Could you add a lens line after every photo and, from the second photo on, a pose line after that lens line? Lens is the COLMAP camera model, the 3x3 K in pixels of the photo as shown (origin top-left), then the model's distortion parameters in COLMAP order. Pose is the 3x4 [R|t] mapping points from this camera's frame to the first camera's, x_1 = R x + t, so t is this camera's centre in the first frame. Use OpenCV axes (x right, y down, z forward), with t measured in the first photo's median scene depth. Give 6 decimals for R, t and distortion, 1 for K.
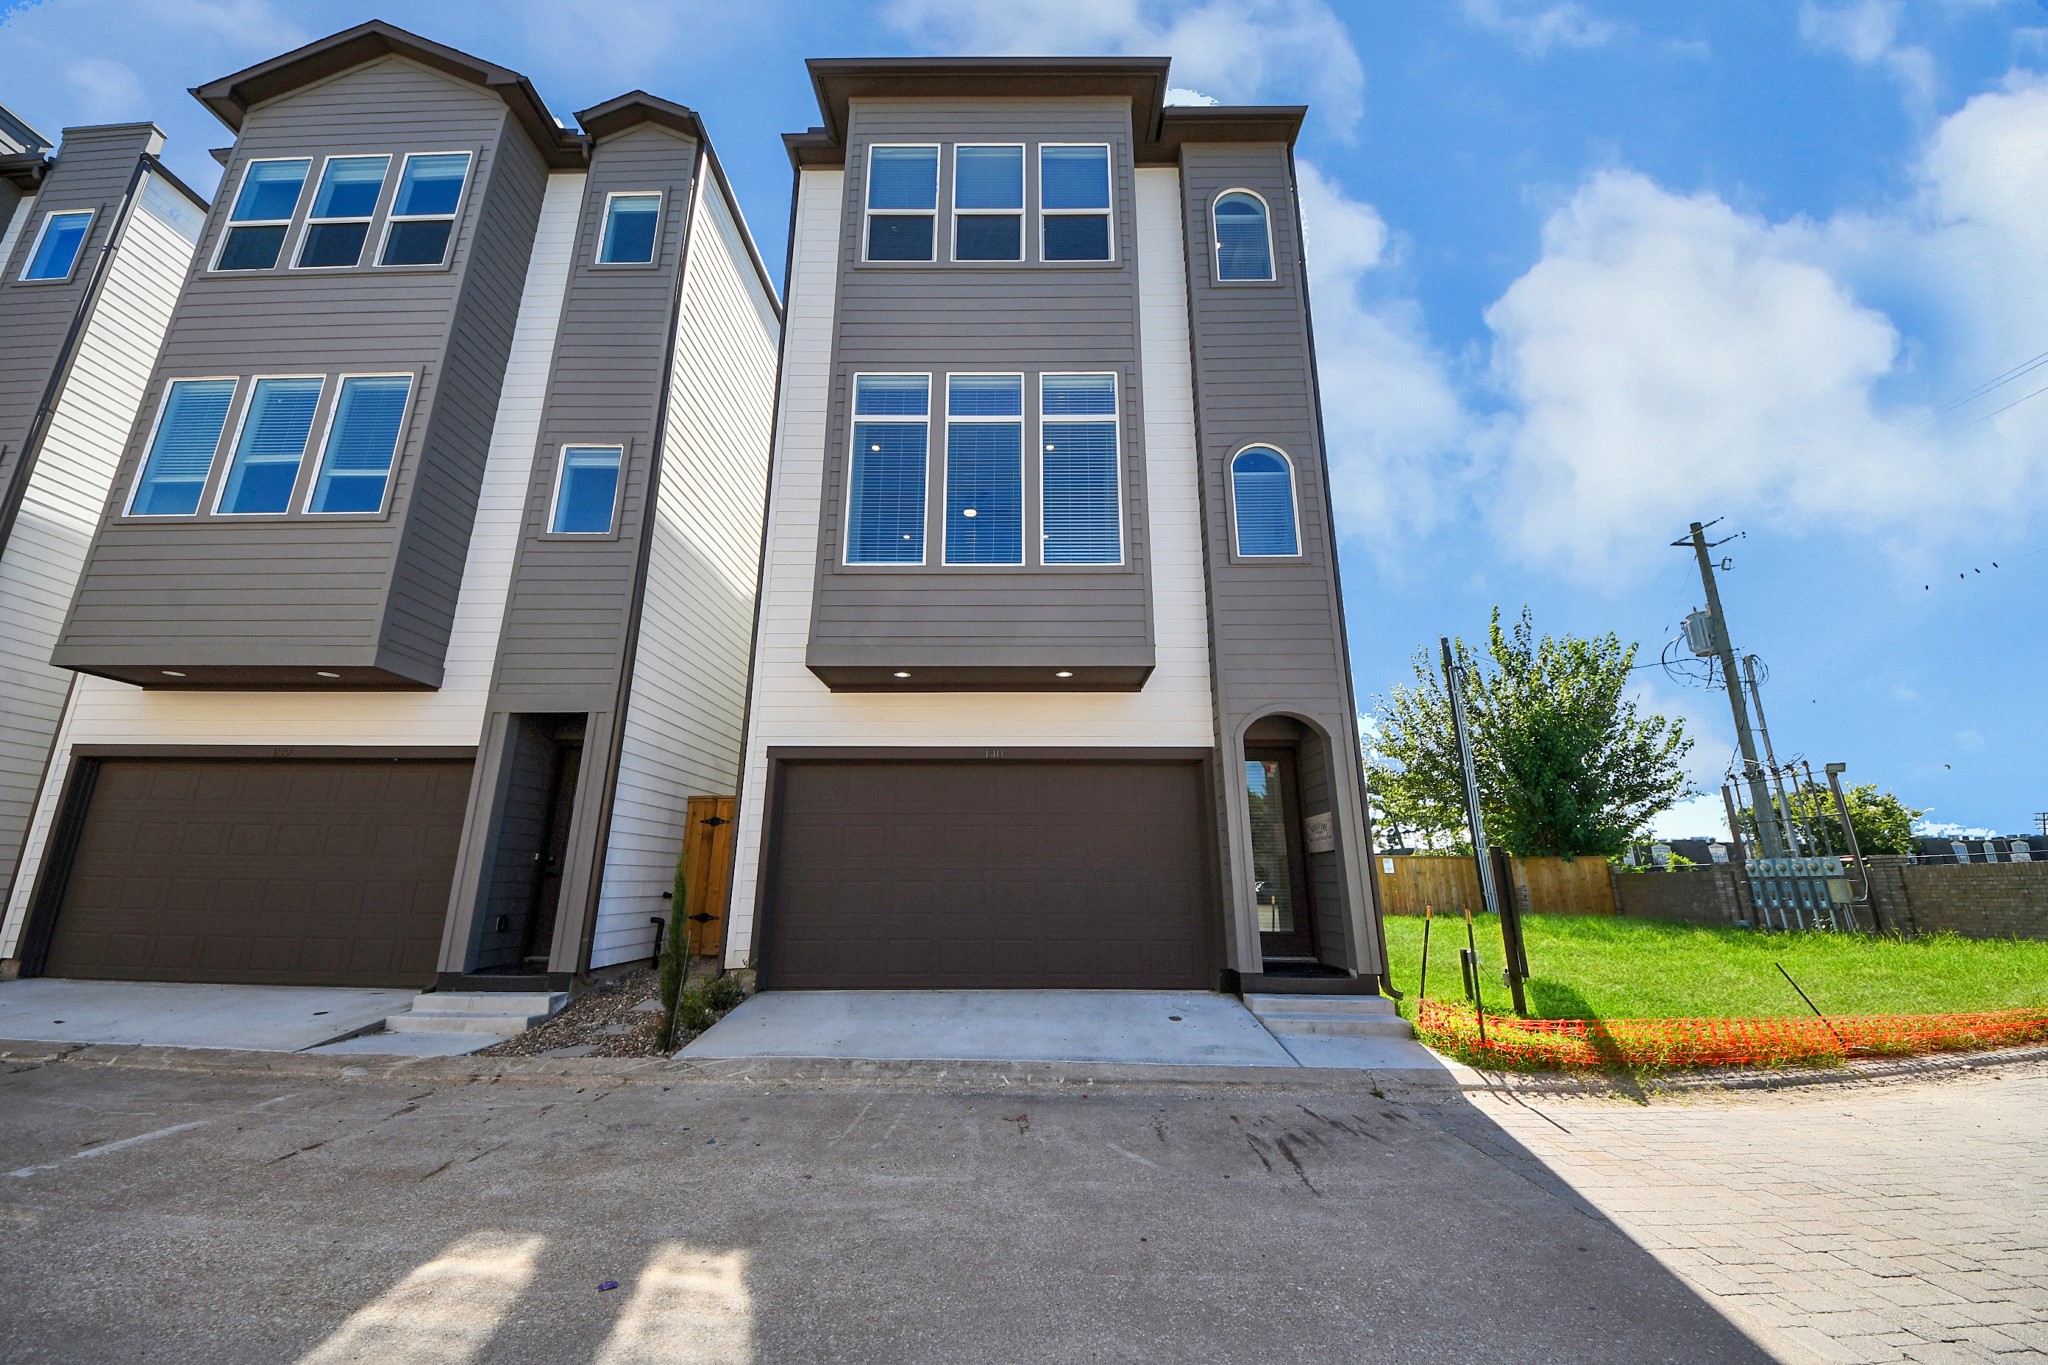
lens RADIAL K [[741.6, 0, 1022.9], [0, 741.6, 698.5], [0, 0, 1]] dist [0.021306, -0.014810]
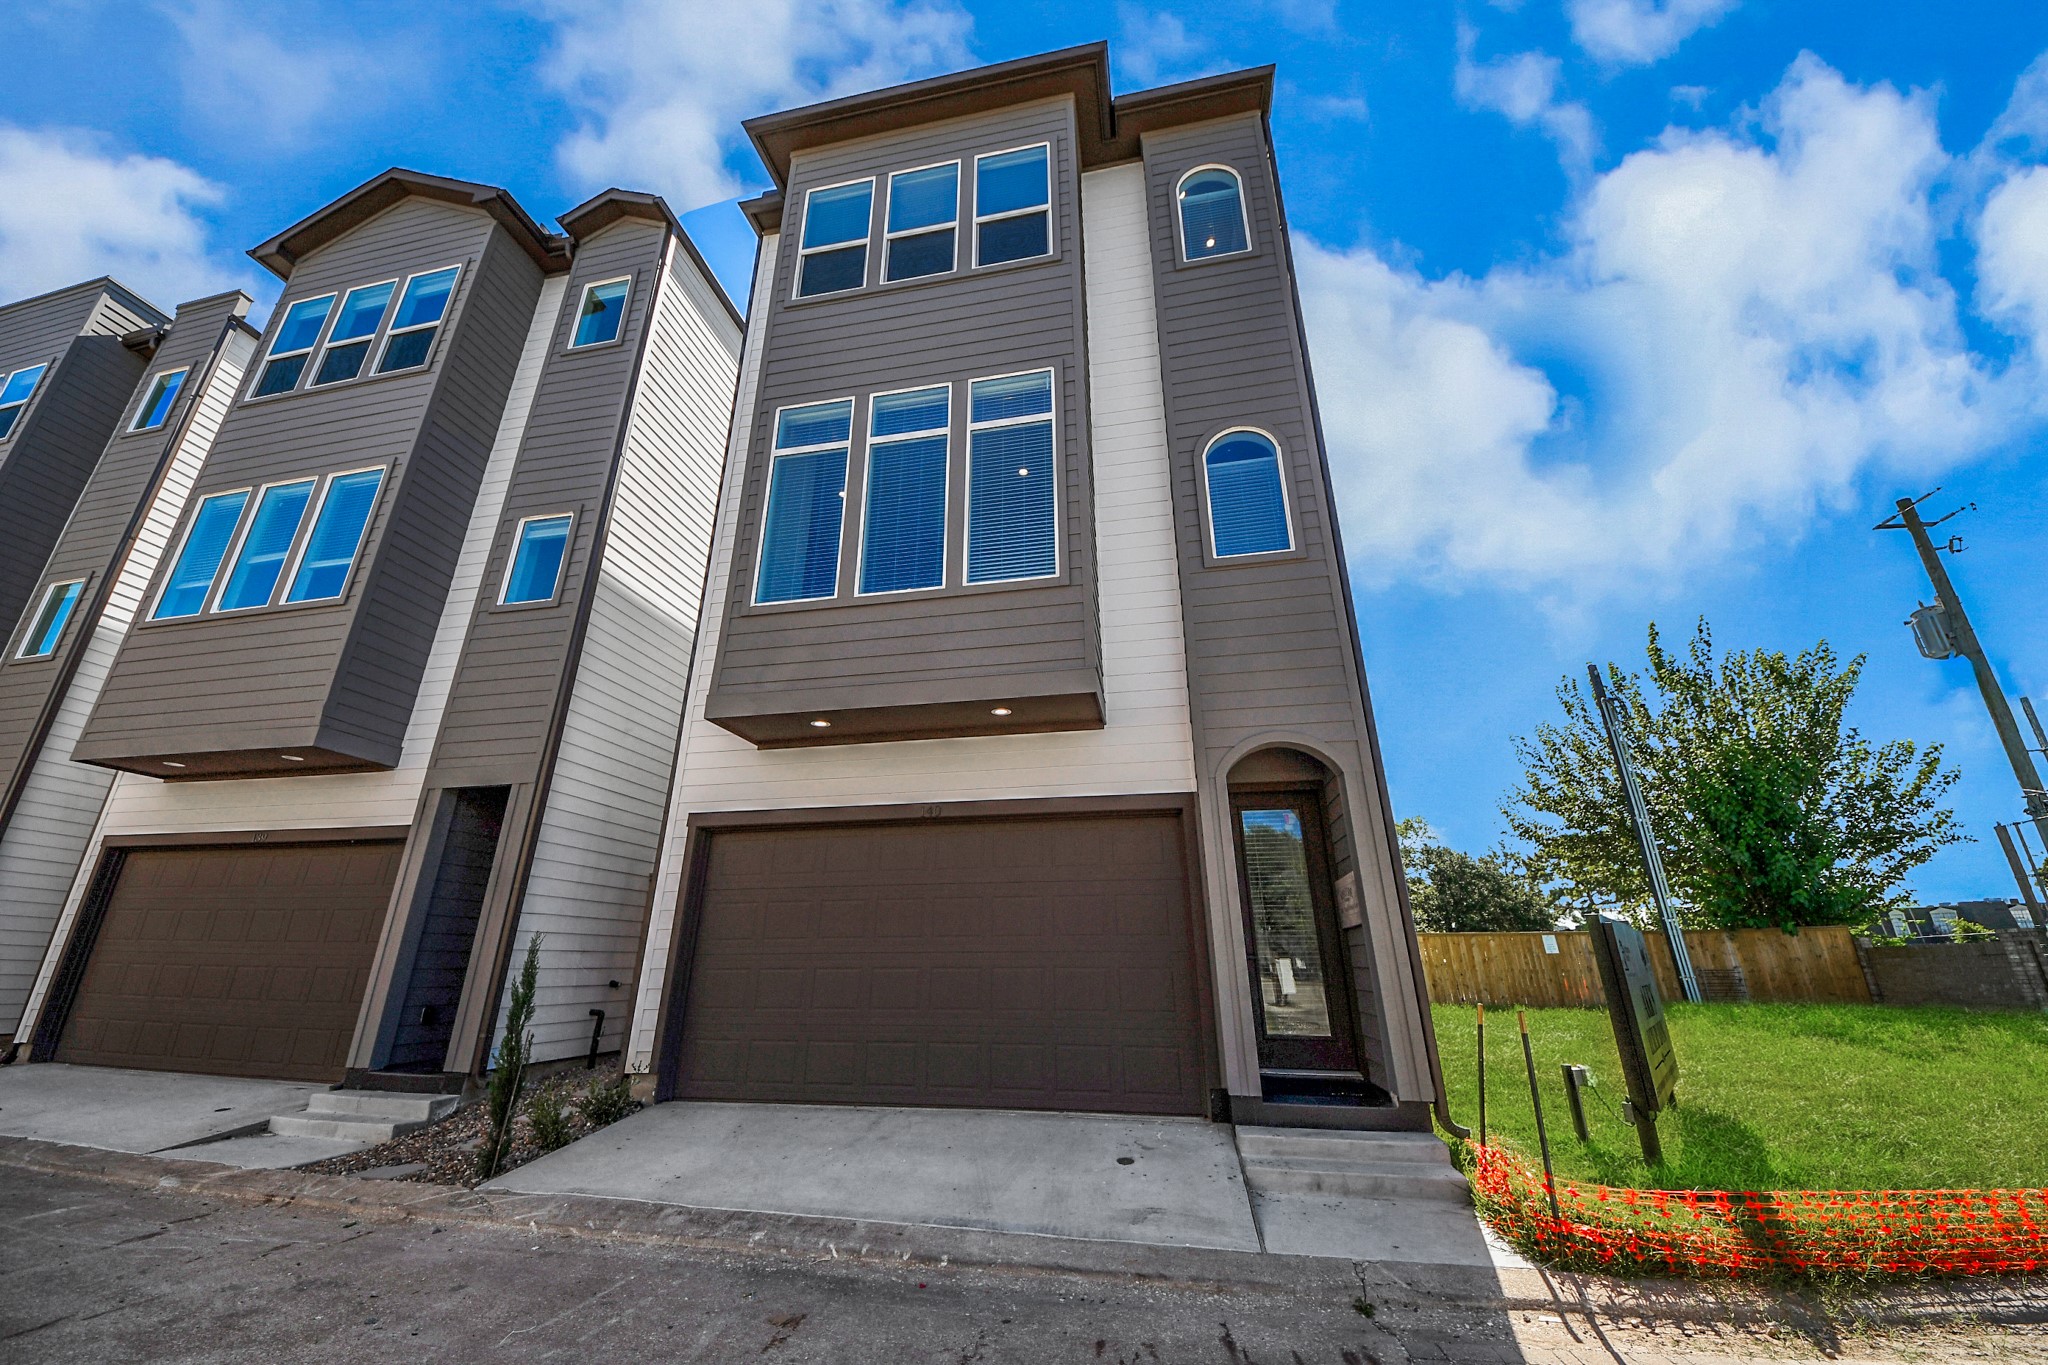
lens RADIAL K [[747.2, 0, 1021.1], [0, 747.2, 693.5], [0, 0, 1]] dist [0.005657, -0.009802]
pose [[0.982551, -0.066213, -0.173809, 0.215156], [0.047391, 0.992769, -0.110291, 0.038115], [0.179855, 0.100129, 0.978584, 0.171037]]
